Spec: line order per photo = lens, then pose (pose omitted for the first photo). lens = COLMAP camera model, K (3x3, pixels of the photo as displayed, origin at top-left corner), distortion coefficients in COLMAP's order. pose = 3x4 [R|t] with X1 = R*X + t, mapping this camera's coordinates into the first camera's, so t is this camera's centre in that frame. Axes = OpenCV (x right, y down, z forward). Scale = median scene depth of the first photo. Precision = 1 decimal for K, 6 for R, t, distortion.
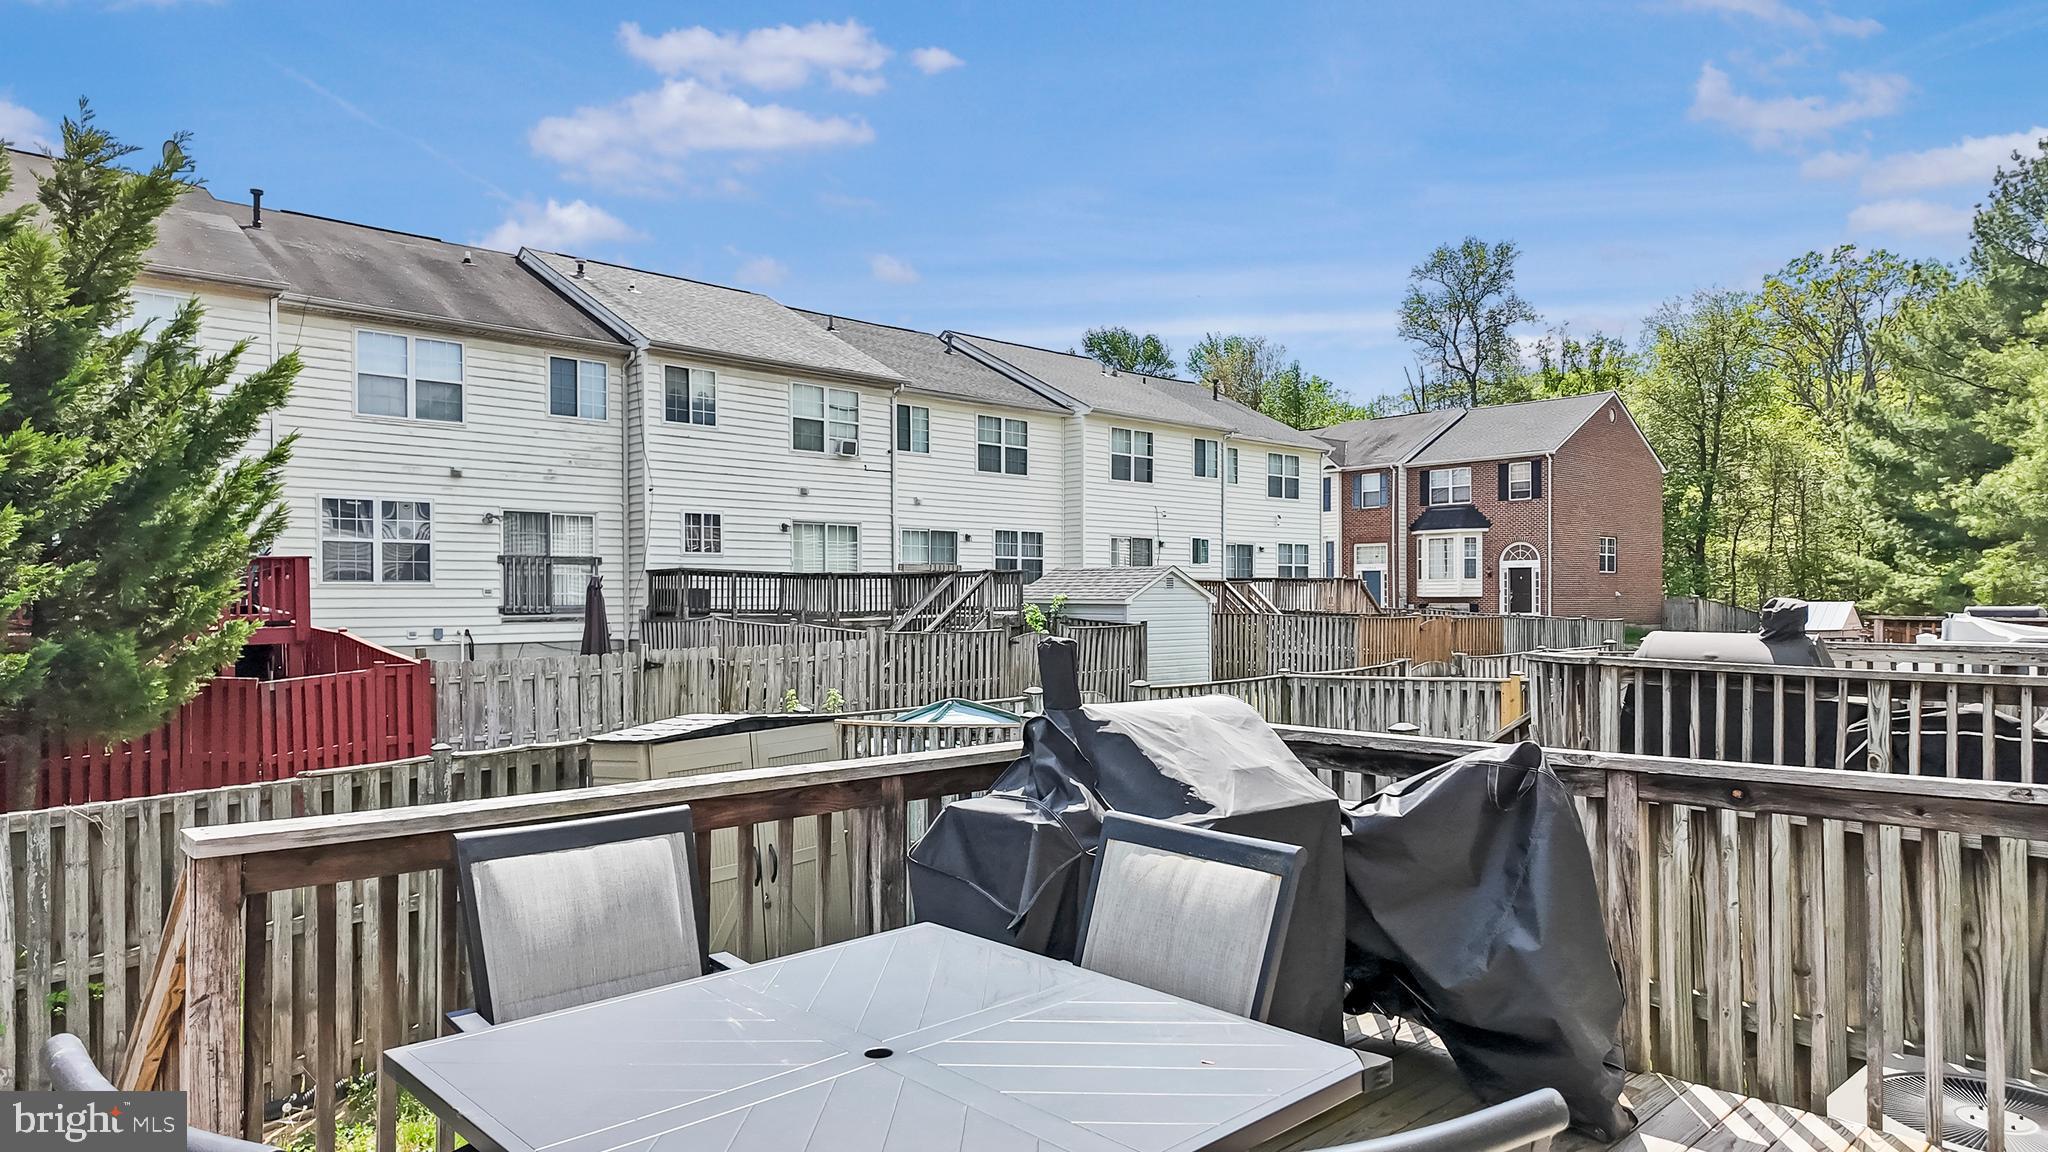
lens RADIAL K [[1183.0, 0, 1024.0], [0, 1183.0, 576.0], [0, 0, 1]] dist [0.004402, -0.000403]
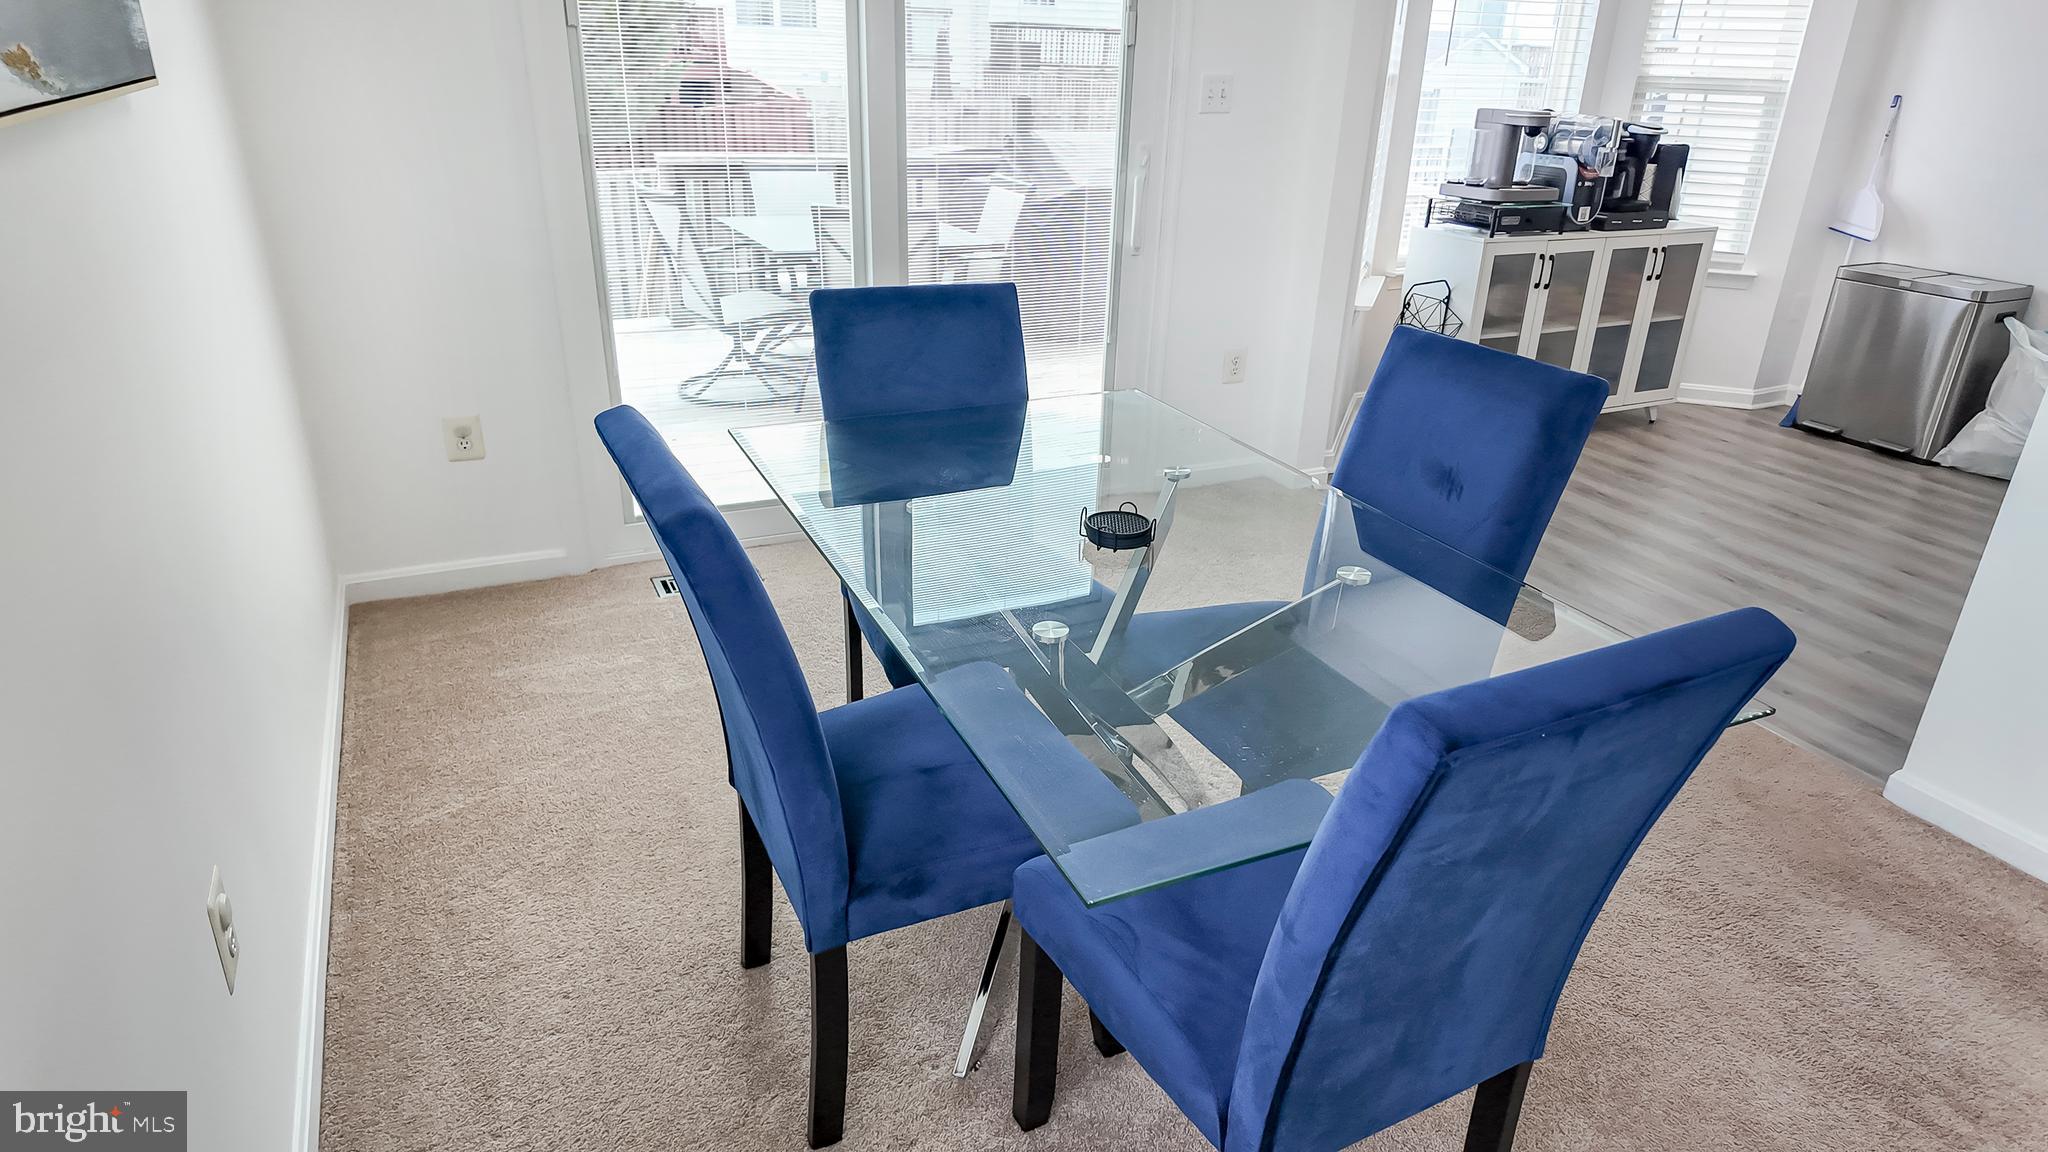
lens RADIAL K [[1183.0, 0, 1024.0], [0, 1183.0, 576.0], [0, 0, 1]] dist [0.004402, -0.000403]
pose [[0.946064, 0.159508, -0.281993, 0.115868], [-0.025255, 0.904063, 0.426652, -0.010418], [0.322994, -0.396518, 0.859330, -0.165816]]
